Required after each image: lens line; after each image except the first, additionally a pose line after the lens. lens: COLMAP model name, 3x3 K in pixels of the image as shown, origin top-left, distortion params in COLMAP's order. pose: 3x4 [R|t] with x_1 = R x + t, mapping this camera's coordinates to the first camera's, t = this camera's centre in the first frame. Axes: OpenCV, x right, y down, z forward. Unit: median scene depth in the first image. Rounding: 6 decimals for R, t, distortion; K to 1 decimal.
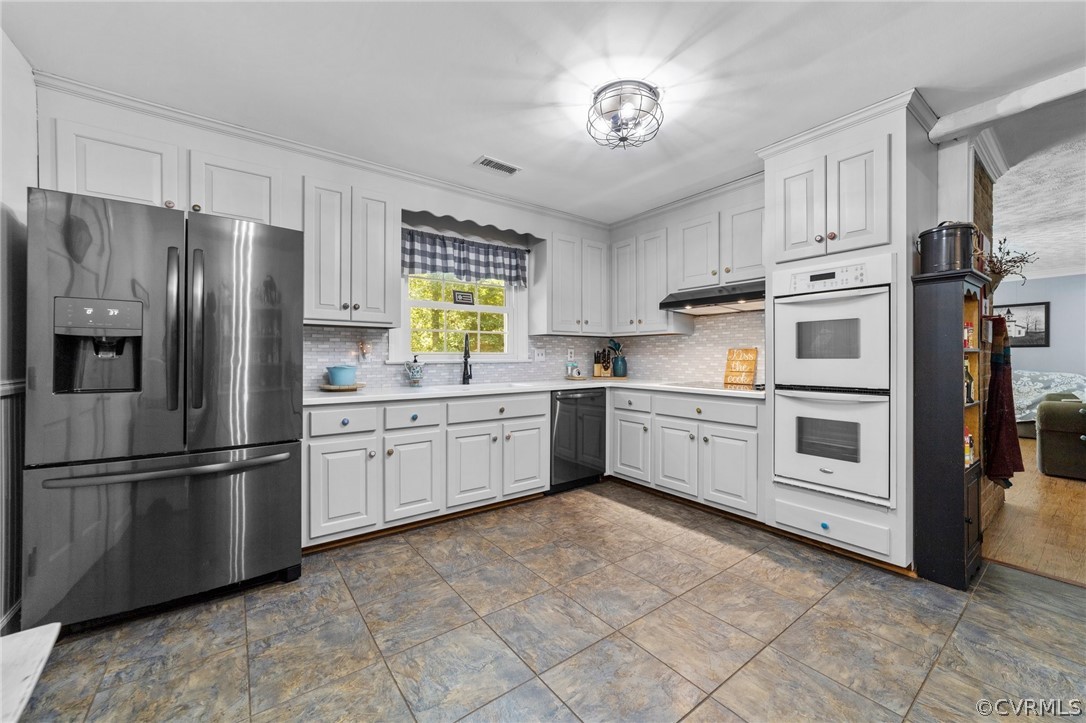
lens RADIAL K [[416.3, 0, 539.9], [0, 416.3, 367.0], [0, 0, 1]] dist [-0.018213, 0.009217]
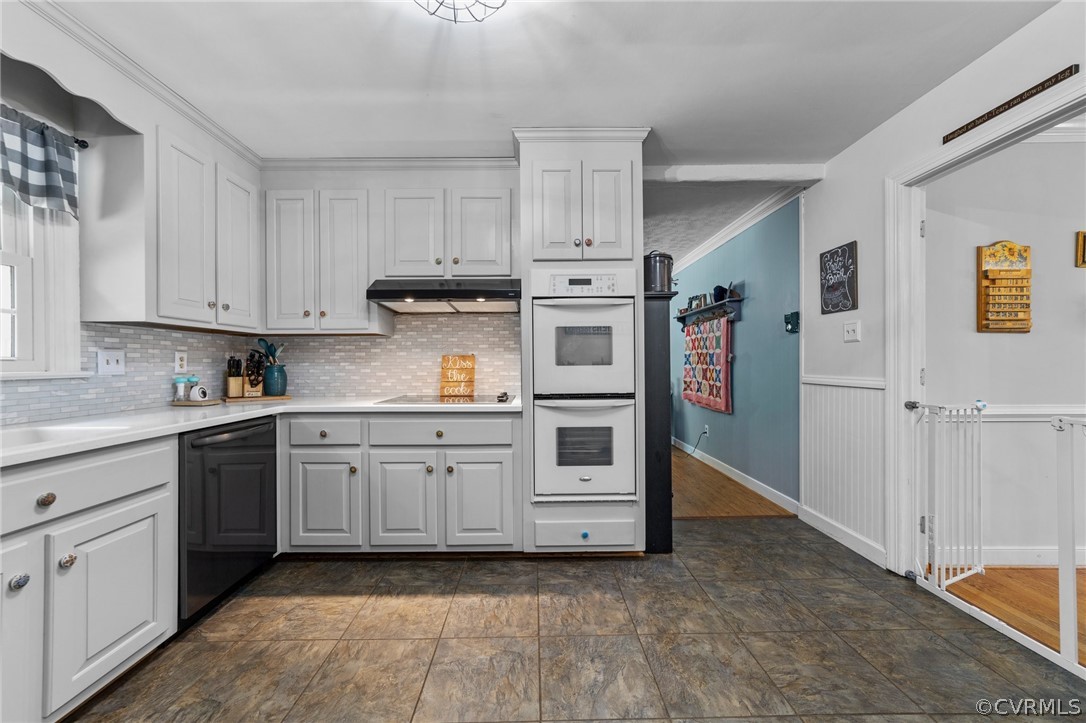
lens RADIAL K [[416.3, 0, 539.9], [0, 416.3, 367.0], [0, 0, 1]] dist [-0.018213, 0.009217]
pose [[0.586194, -0.009031, 0.810121, -0.128867], [0.025777, 0.999640, -0.007509, -0.008483], [-0.809761, 0.025284, 0.586215, 0.373054]]
